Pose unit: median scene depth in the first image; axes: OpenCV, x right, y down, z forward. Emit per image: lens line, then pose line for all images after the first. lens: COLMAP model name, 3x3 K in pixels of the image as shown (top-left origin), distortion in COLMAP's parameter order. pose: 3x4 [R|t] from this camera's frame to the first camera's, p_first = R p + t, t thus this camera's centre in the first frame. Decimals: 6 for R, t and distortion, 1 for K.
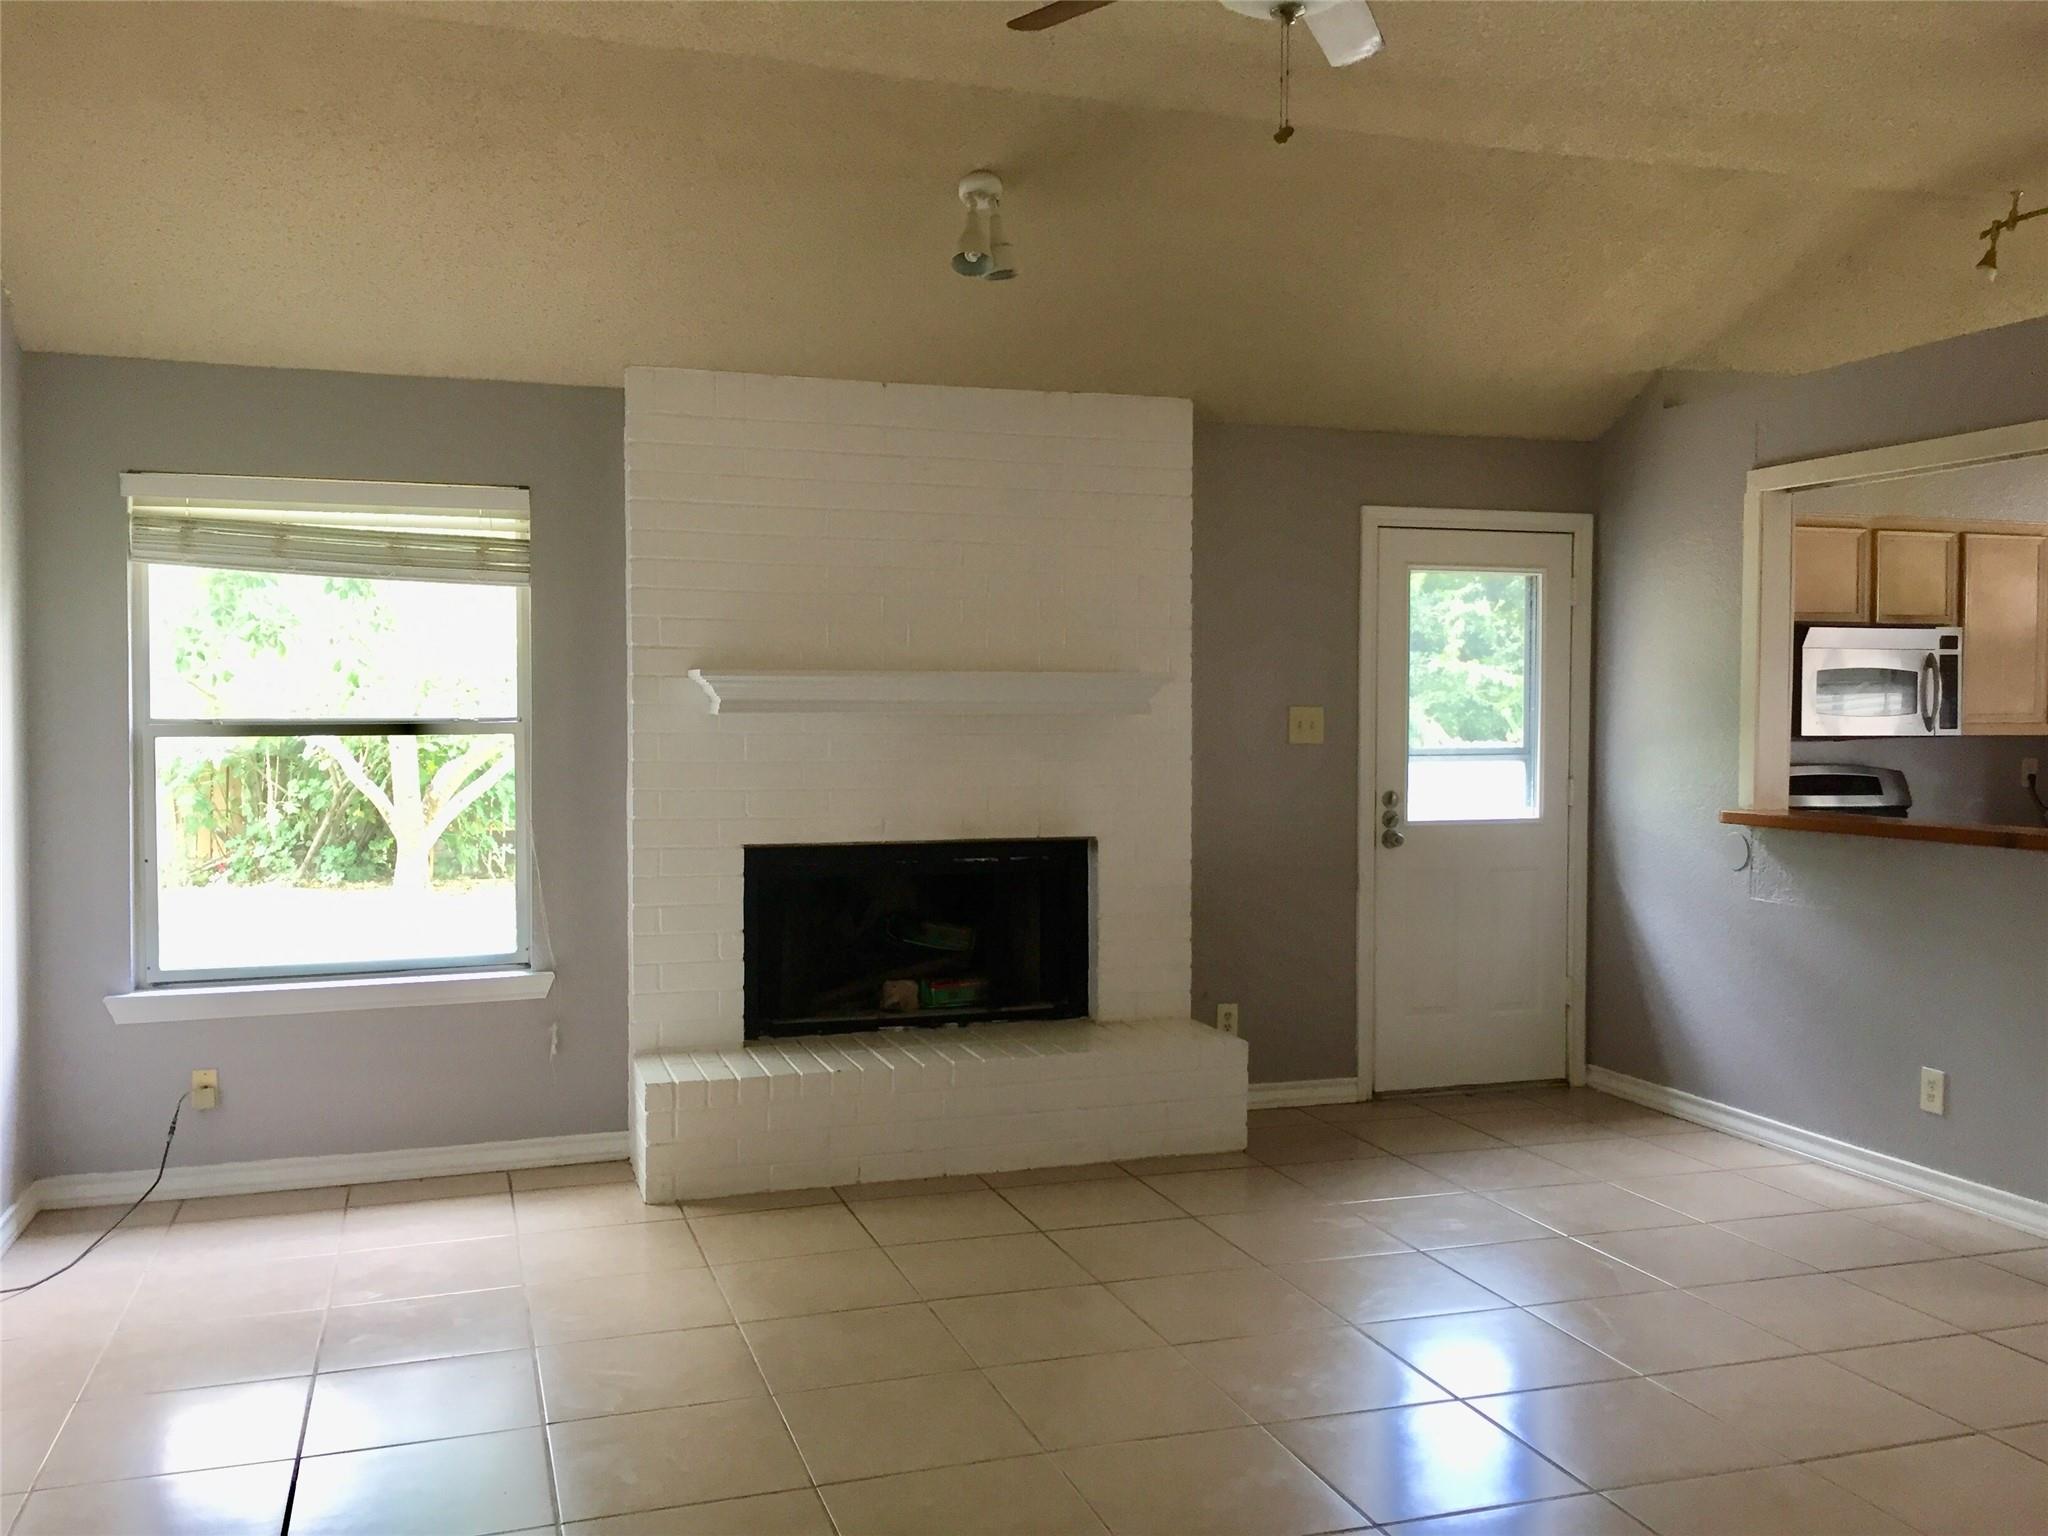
lens RADIAL K [[1751.1, 0, 1024.0], [0, 1751.1, 768.0], [0, 0, 1]] dist [0.062464, -0.075612]
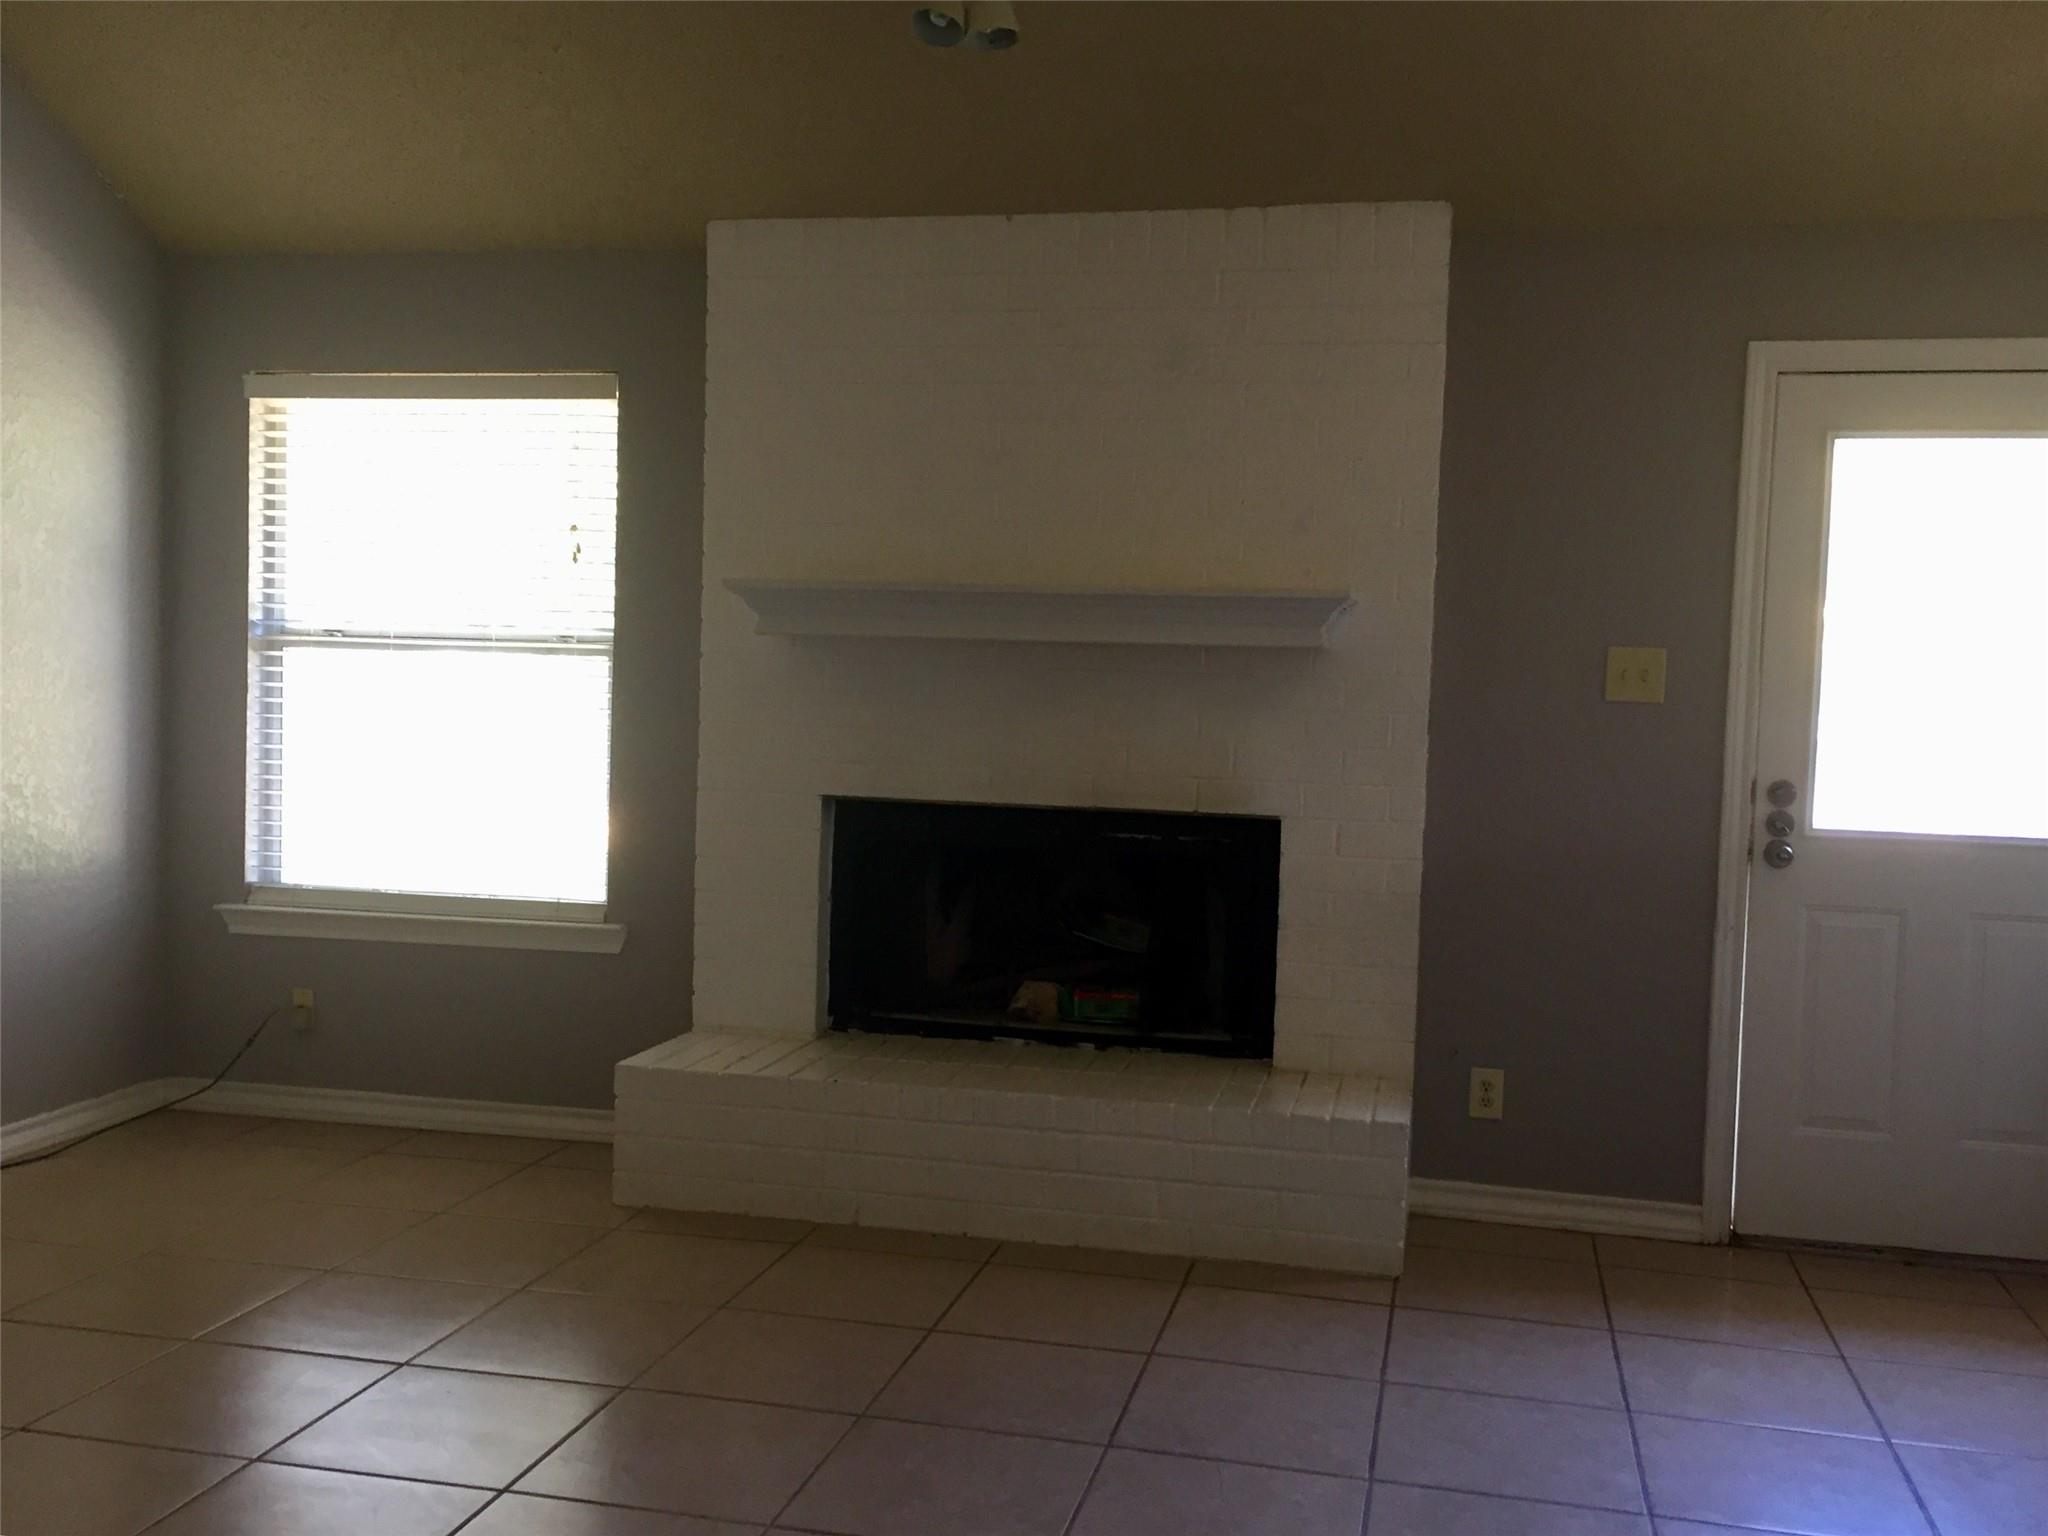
lens RADIAL K [[1907.9, 0, 1026.8], [0, 1907.9, 775.4], [0, 0, 1]] dist [0.056266, -0.001649]
pose [[0.857031, 0.056803, -0.512124, 0.359764], [-0.044939, 0.998358, 0.035529, -0.001721], [0.513301, -0.007435, 0.858177, 0.260619]]
